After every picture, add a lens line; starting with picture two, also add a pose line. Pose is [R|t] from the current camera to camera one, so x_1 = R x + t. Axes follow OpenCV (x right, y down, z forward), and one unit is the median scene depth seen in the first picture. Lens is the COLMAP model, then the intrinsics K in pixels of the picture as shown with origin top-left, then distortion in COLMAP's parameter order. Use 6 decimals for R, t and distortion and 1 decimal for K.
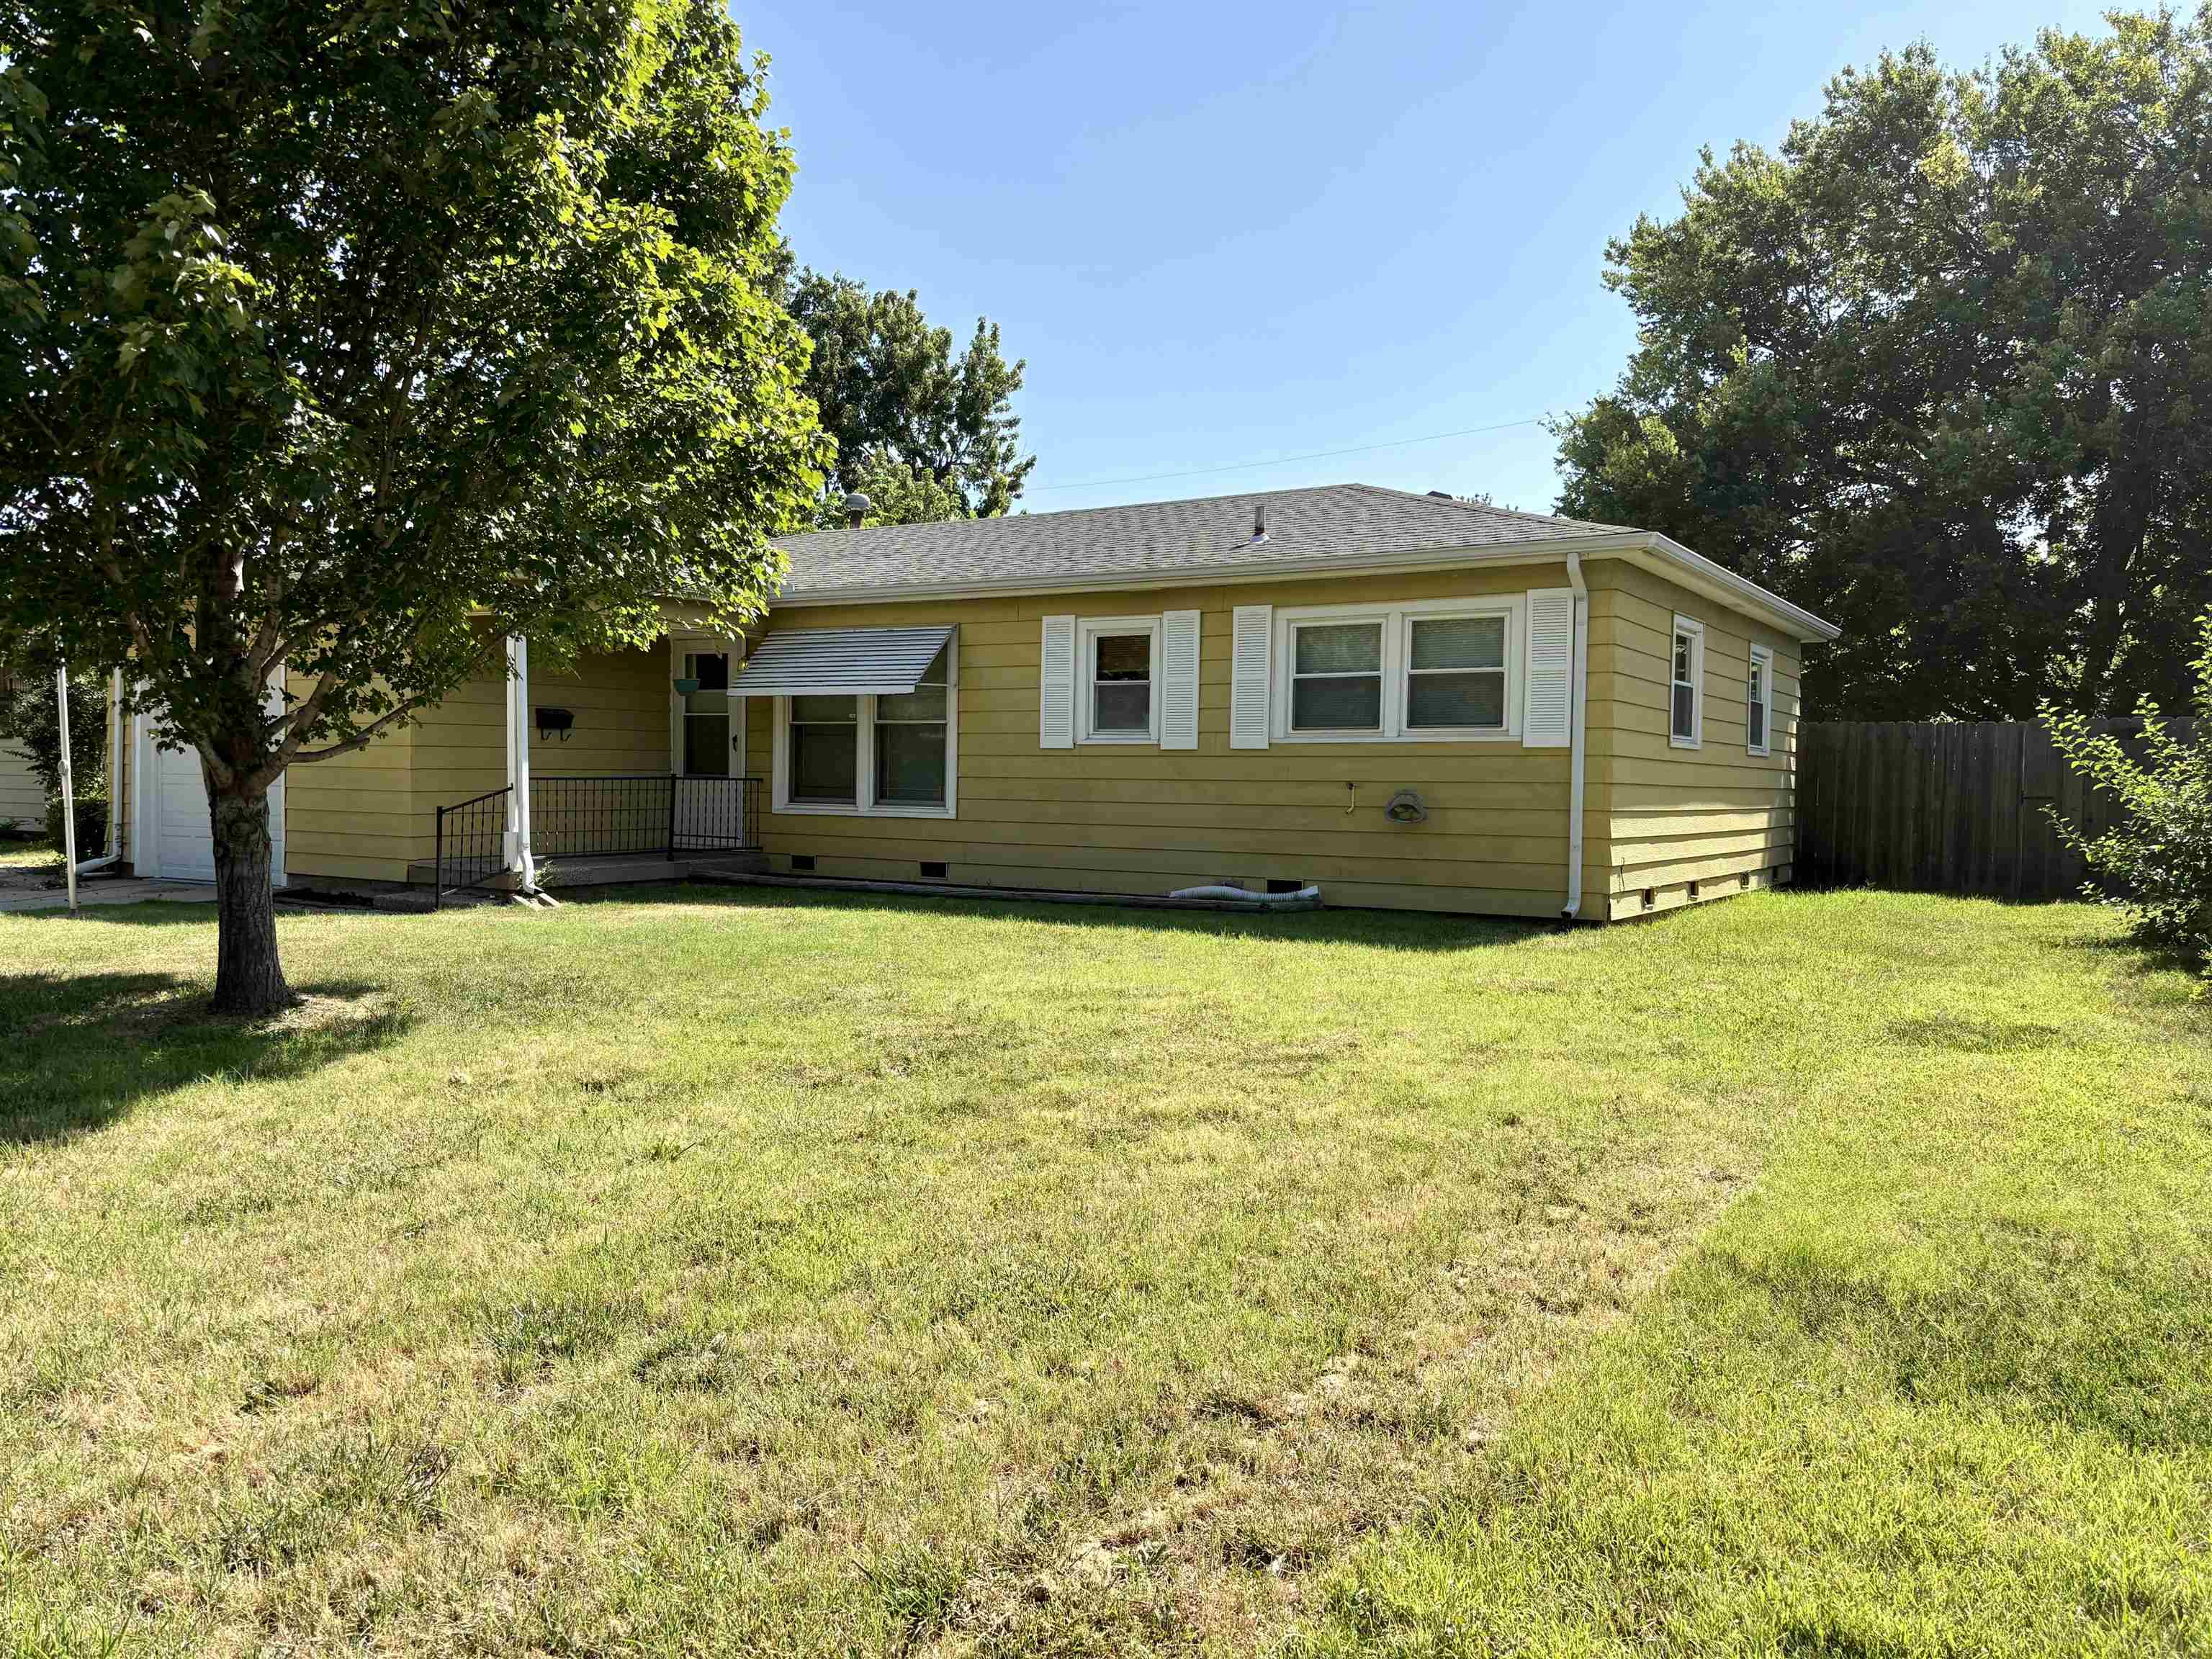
lens RADIAL K [[1691.7, 0, 1183.1], [0, 1691.7, 803.0], [0, 0, 1]] dist [0.121313, -0.088158]
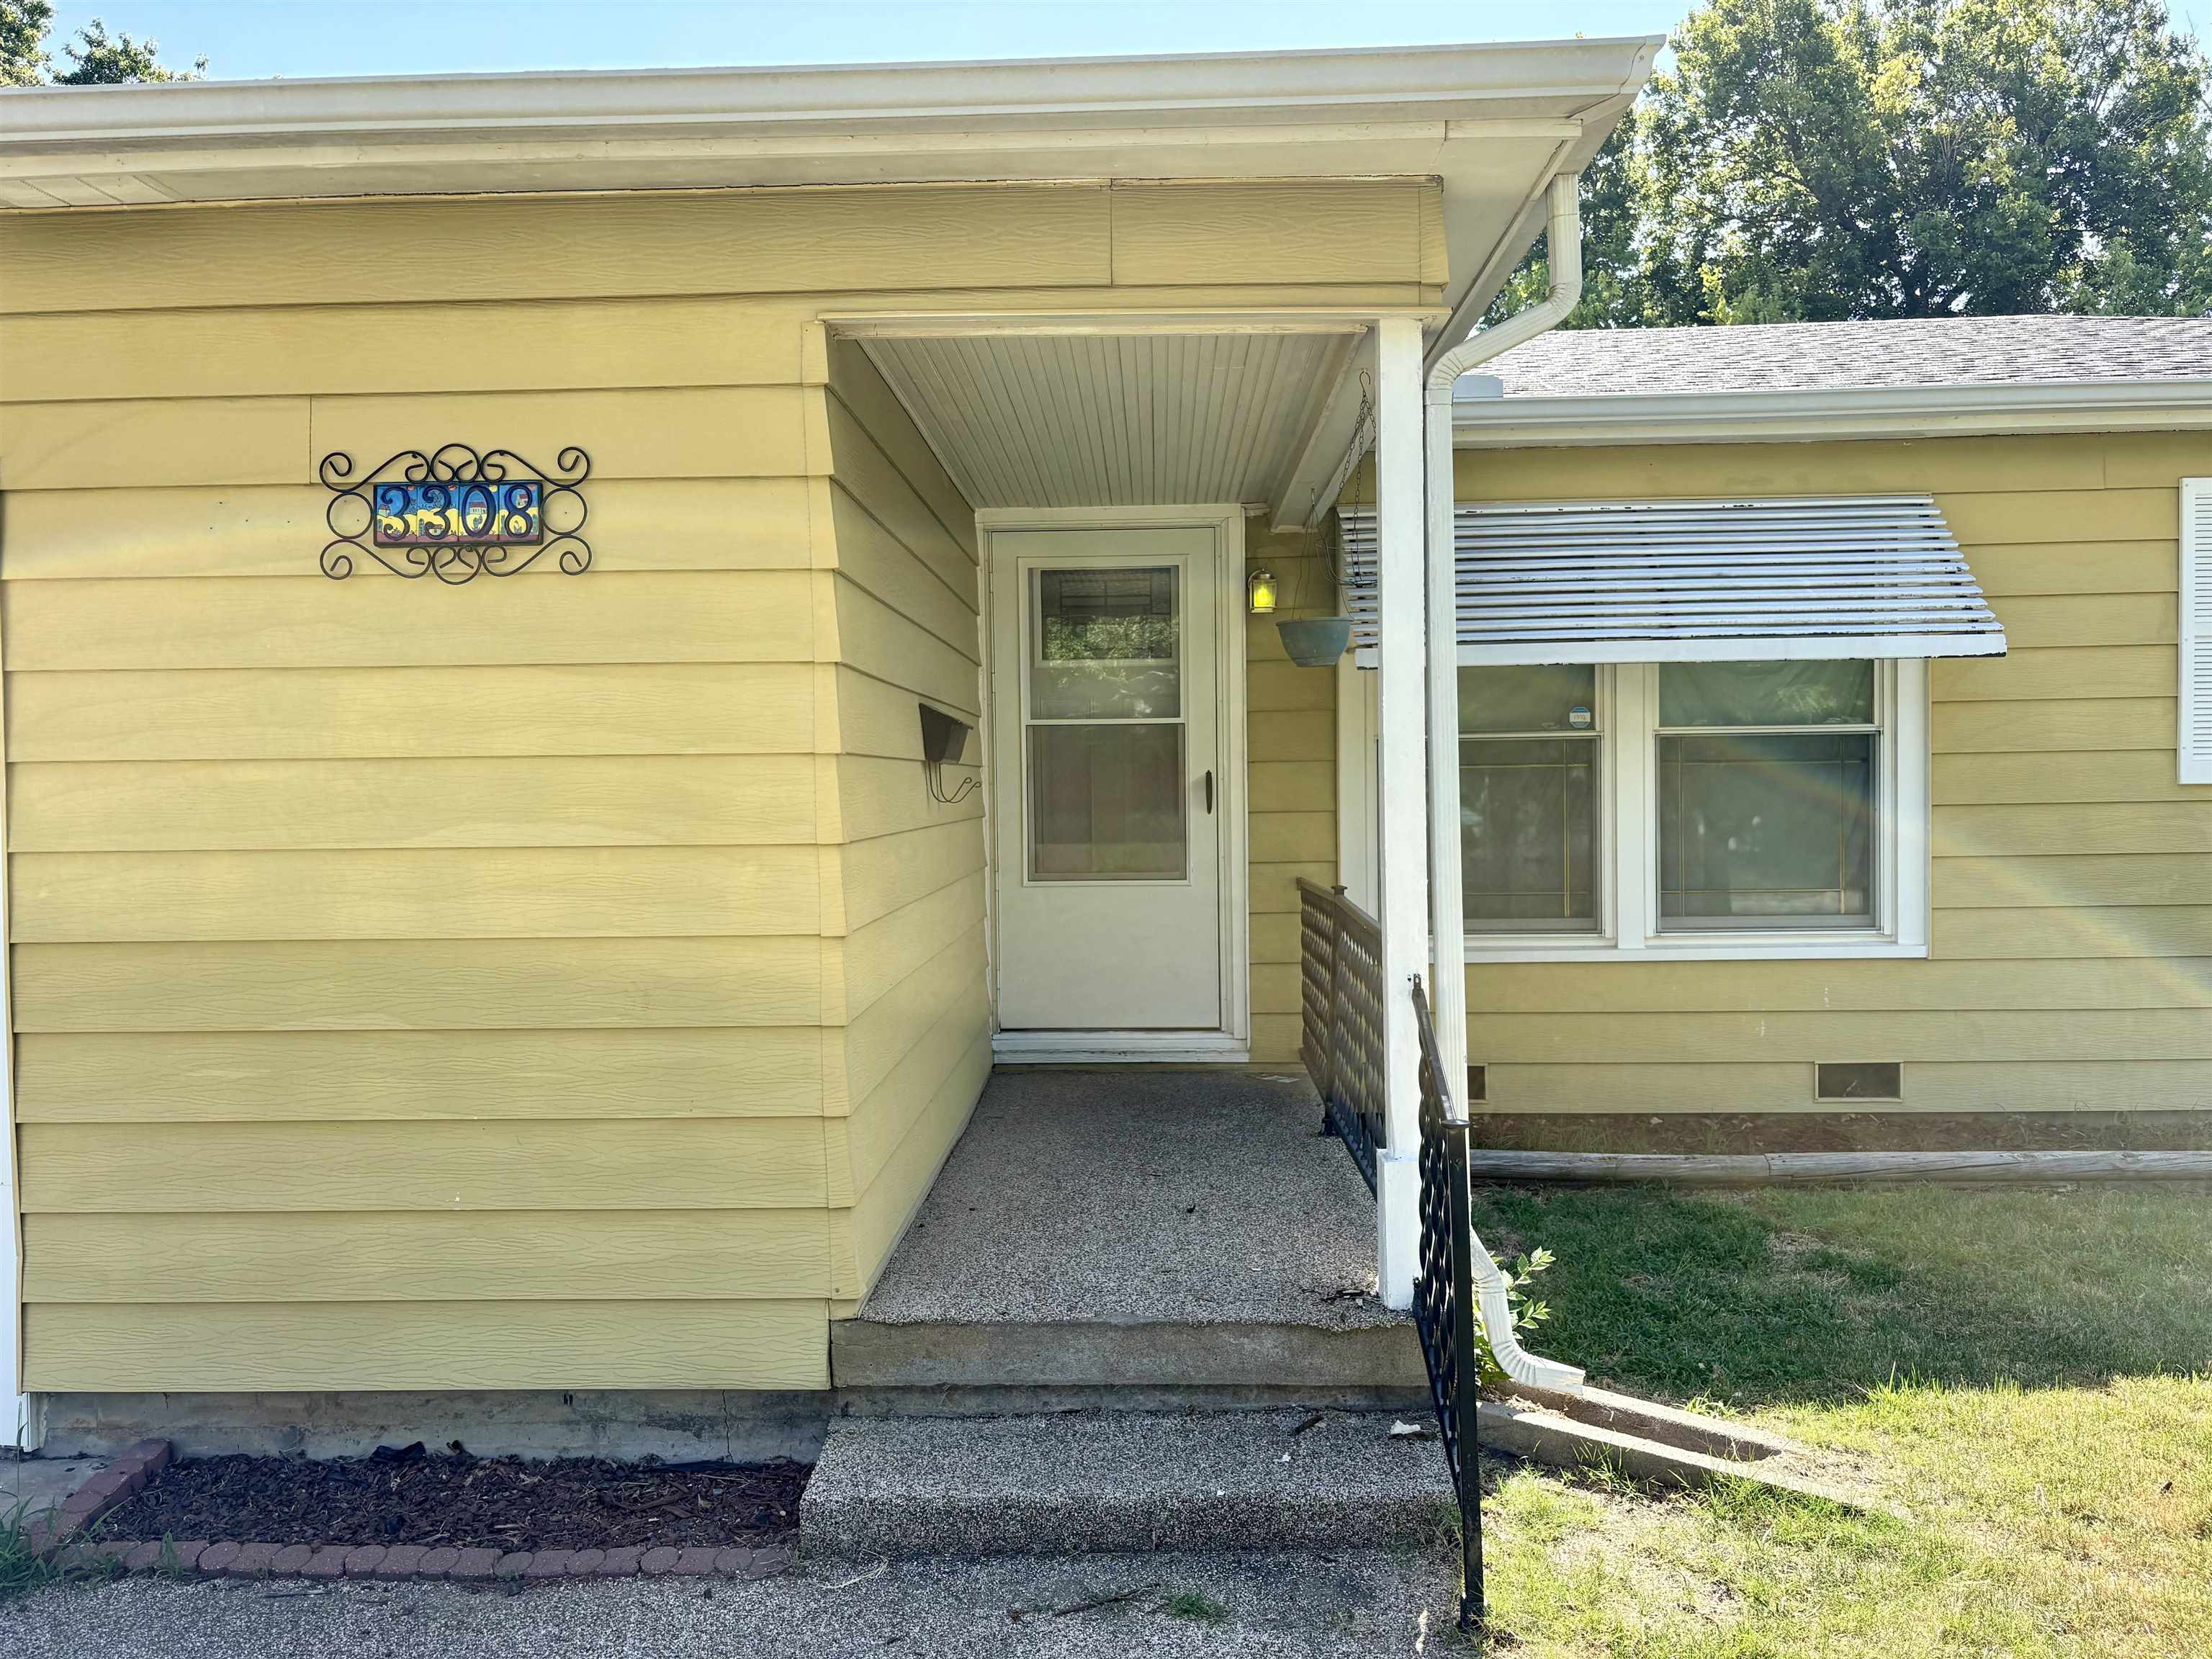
lens RADIAL K [[1704.4, 0, 1106.0], [0, 1704.4, 829.5], [0, 0, 1]] dist [0.003070, -0.001229]
pose [[0.876567, -0.042454, 0.479404, -0.540389], [0.036127, 0.999096, 0.022419, -0.041238], [-0.479922, -0.002333, 0.877308, 0.761029]]
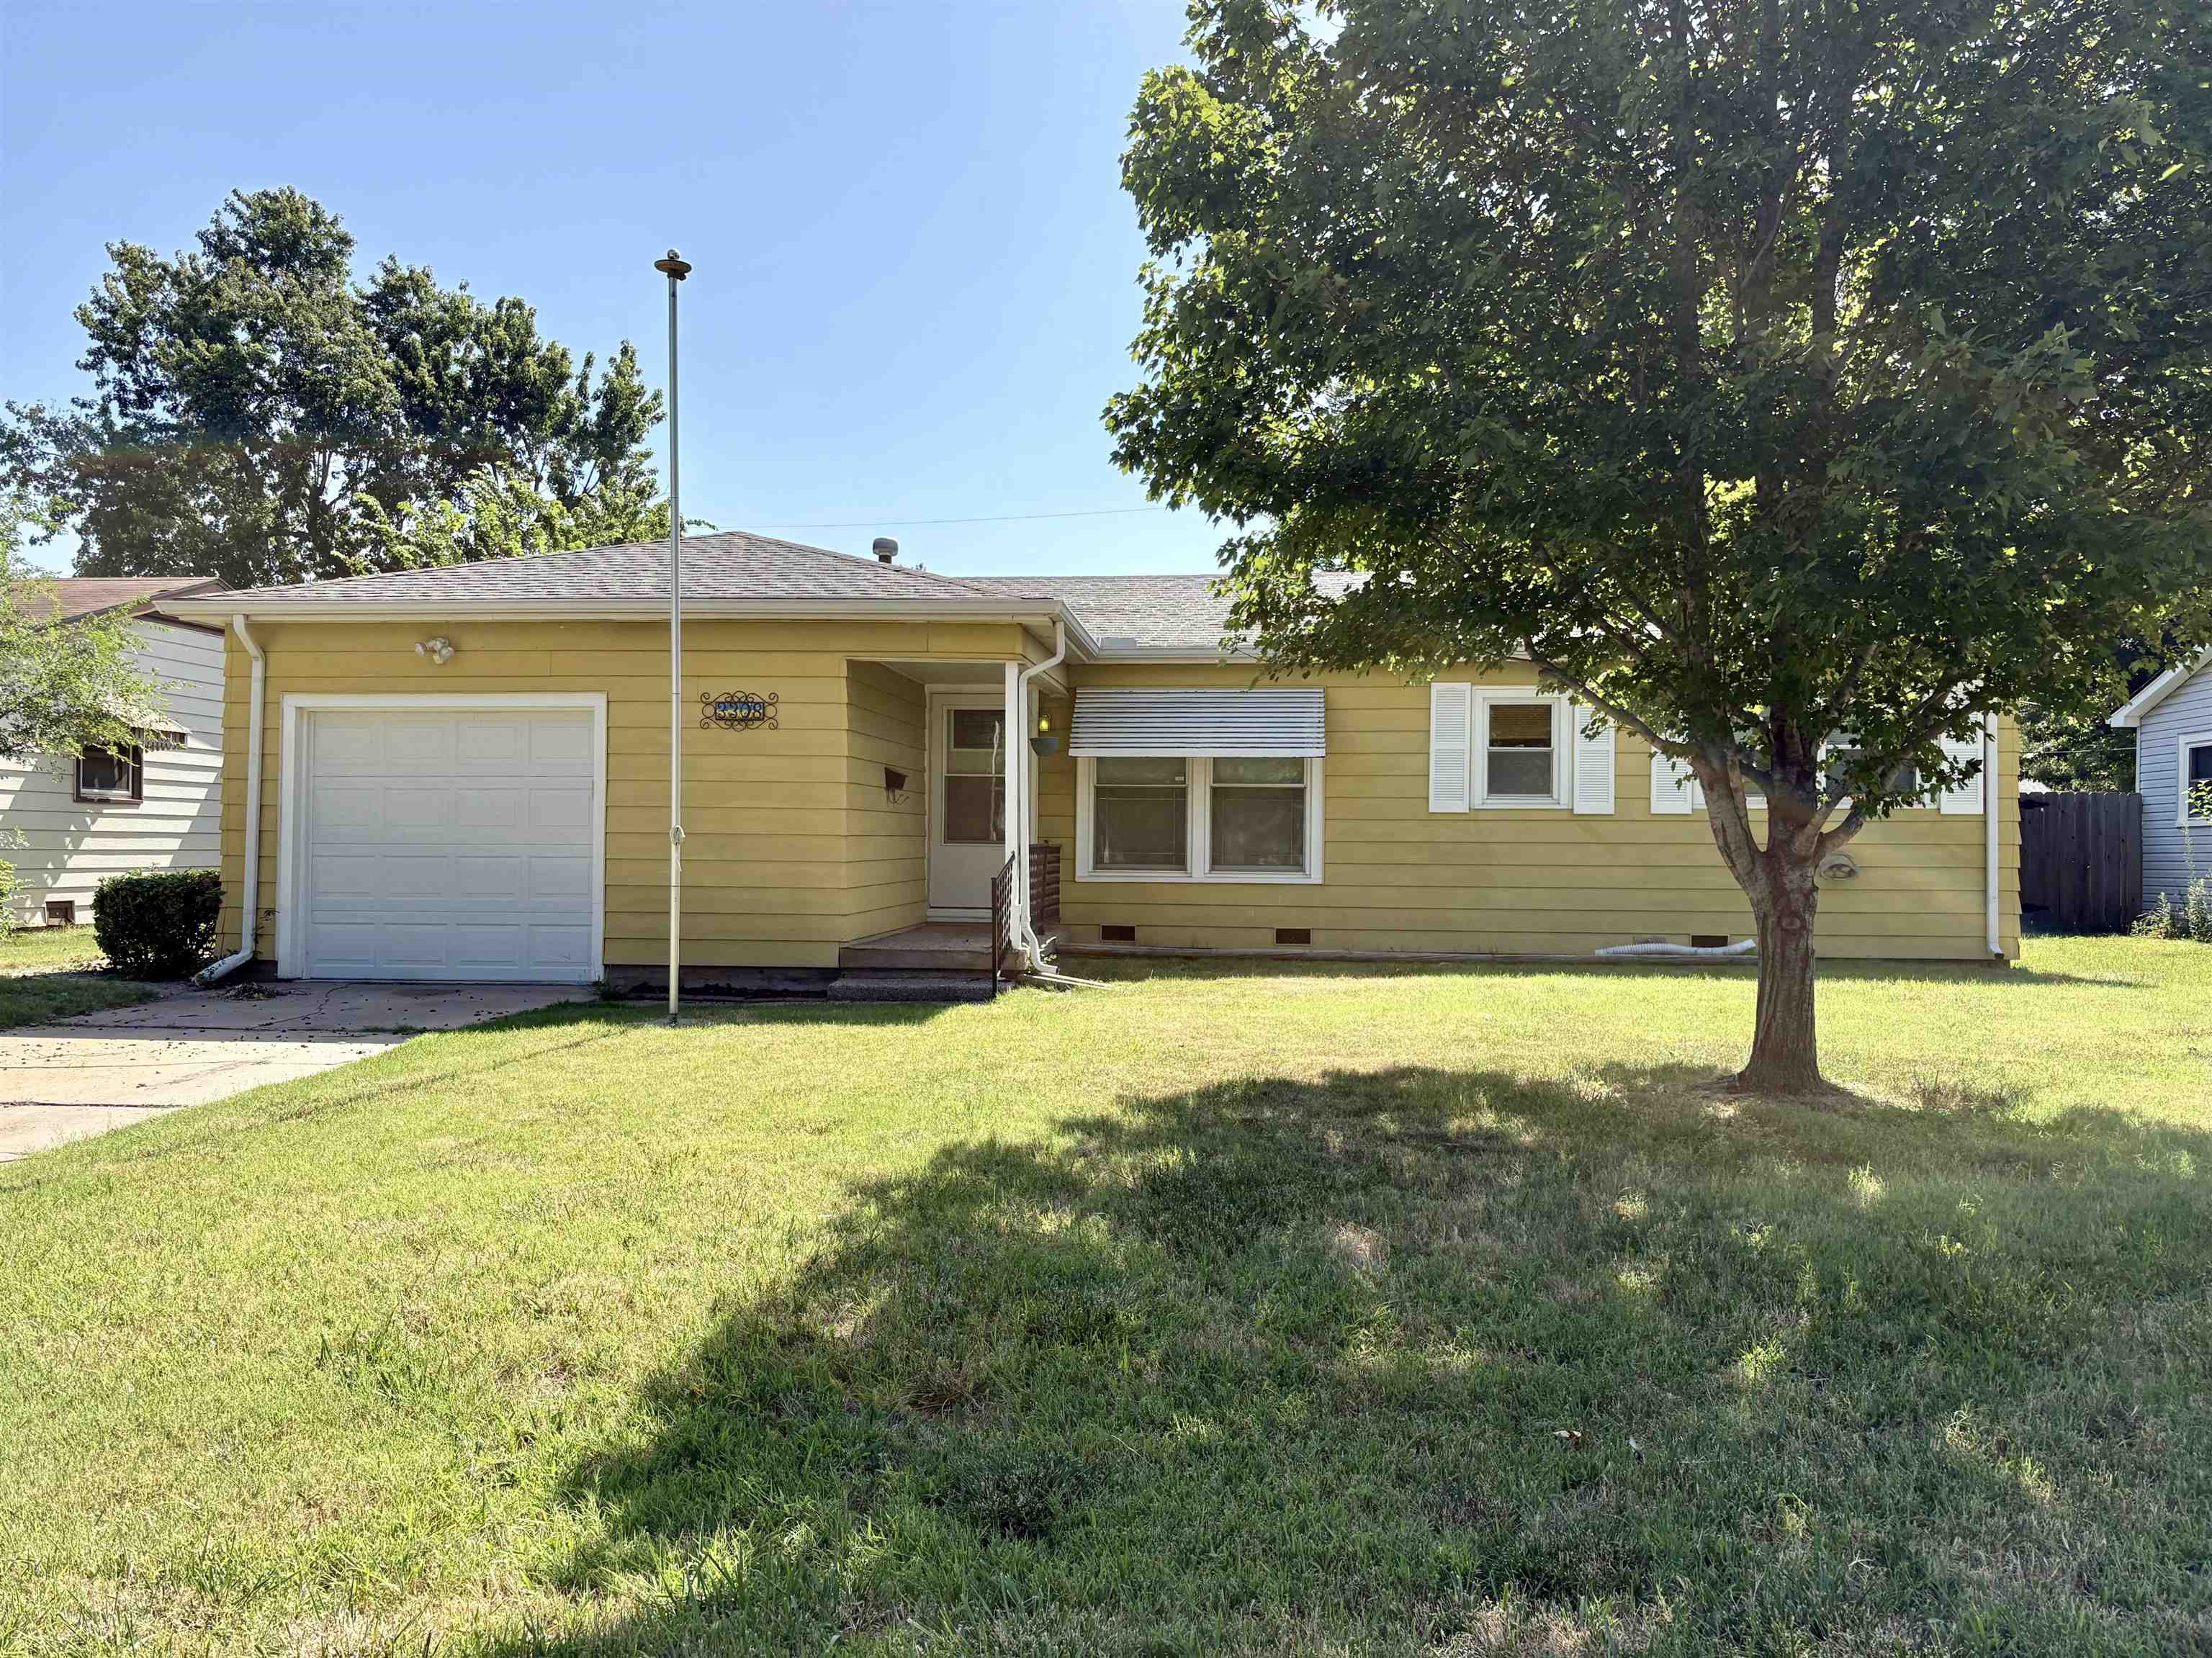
lens RADIAL K [[1664.0, 0, 1106.0], [0, 1664.0, 829.0], [0, 0, 1]] dist [0.048564, -0.010141]
pose [[0.903672, -0.005520, 0.428191, -0.696161], [0.012340, 0.999837, -0.013153, -0.012040], [-0.428048, 0.017170, 0.903593, 0.184378]]
